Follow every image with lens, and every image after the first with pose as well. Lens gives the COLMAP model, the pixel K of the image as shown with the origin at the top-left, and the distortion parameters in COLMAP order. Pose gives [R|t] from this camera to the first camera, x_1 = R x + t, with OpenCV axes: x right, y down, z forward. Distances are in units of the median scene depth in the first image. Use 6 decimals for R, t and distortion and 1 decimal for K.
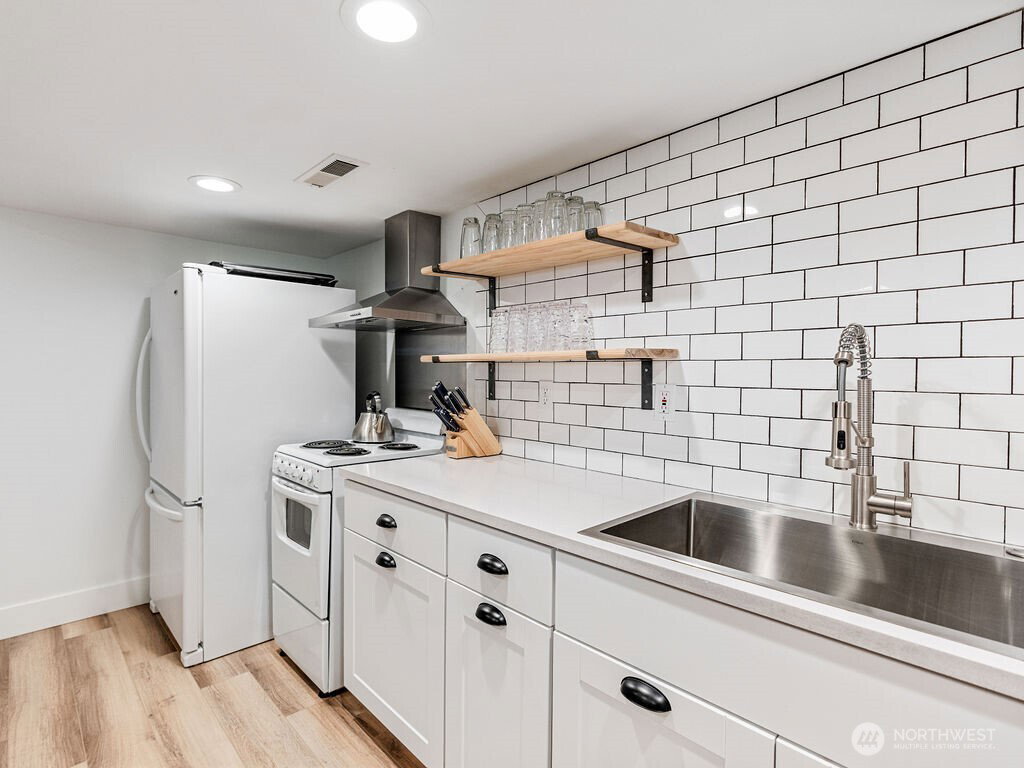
lens RADIAL K [[524.4, 0, 509.8], [0, 524.4, 385.1], [0, 0, 1]] dist [0.000168, -0.000103]
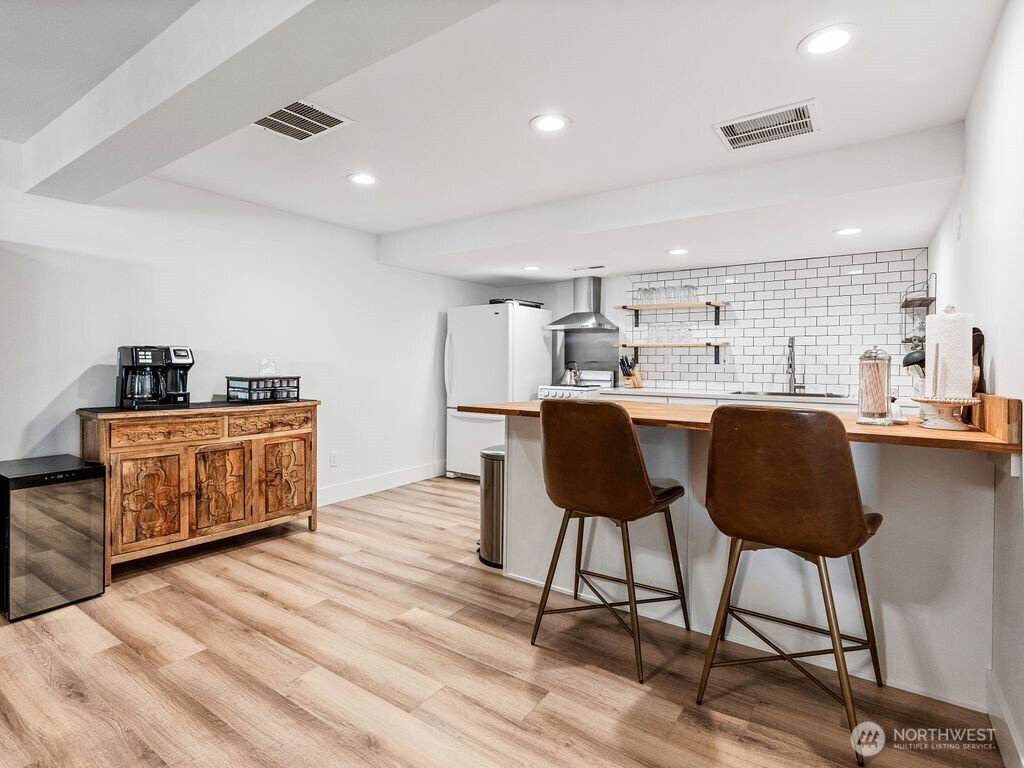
lens RADIAL K [[524.4, 0, 515.1], [0, 524.4, 375.0], [0, 0, 1]] dist [0.000168, -0.000103]
pose [[0.981555, 0.000613, 0.191180, -1.250240], [-0.000307, 0.999999, -0.001634, 0.103743], [-0.191180, 0.001545, 0.981554, -1.439090]]
